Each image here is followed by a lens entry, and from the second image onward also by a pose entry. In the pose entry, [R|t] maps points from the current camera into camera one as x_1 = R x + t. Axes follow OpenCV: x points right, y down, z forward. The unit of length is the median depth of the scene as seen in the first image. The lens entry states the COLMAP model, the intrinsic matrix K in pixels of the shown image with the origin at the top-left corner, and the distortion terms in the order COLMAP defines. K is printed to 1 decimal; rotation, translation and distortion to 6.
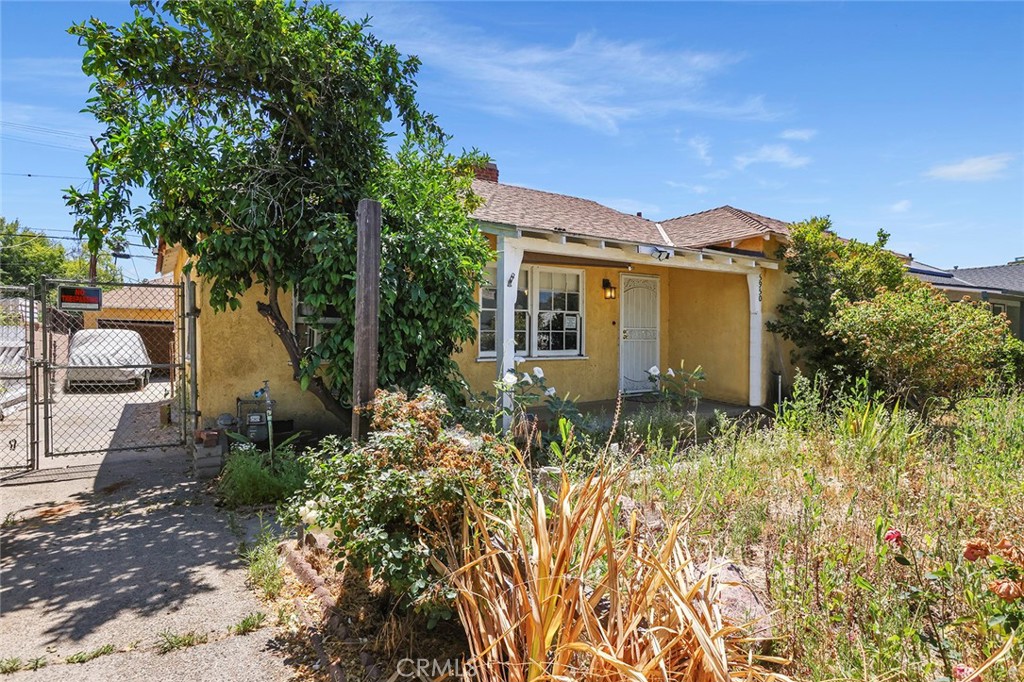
lens RADIAL K [[580.6, 0, 508.5], [0, 580.6, 335.4], [0, 0, 1]] dist [0.002654, 0.000068]
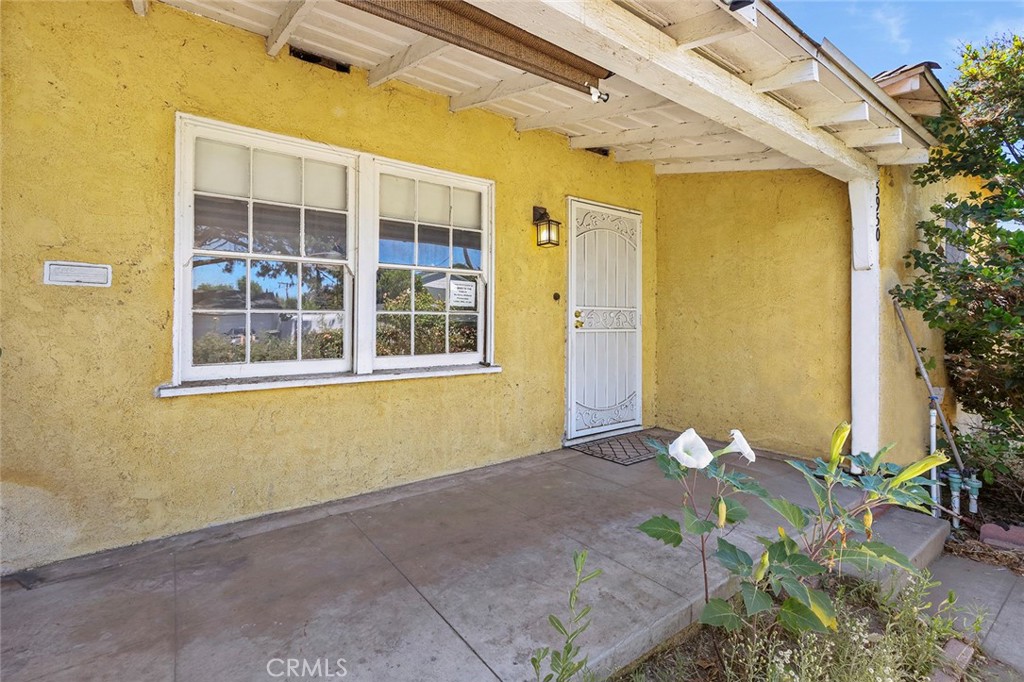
lens RADIAL K [[468.7, 0, 512.9], [0, 468.7, 342.5], [0, 0, 1]] dist [0.000267, 0.000044]
pose [[0.998132, -0.011821, 0.059938, 0.123215], [0.009920, 0.999442, 0.031909, 0.004938], [-0.060282, -0.031255, 0.997692, 0.617275]]
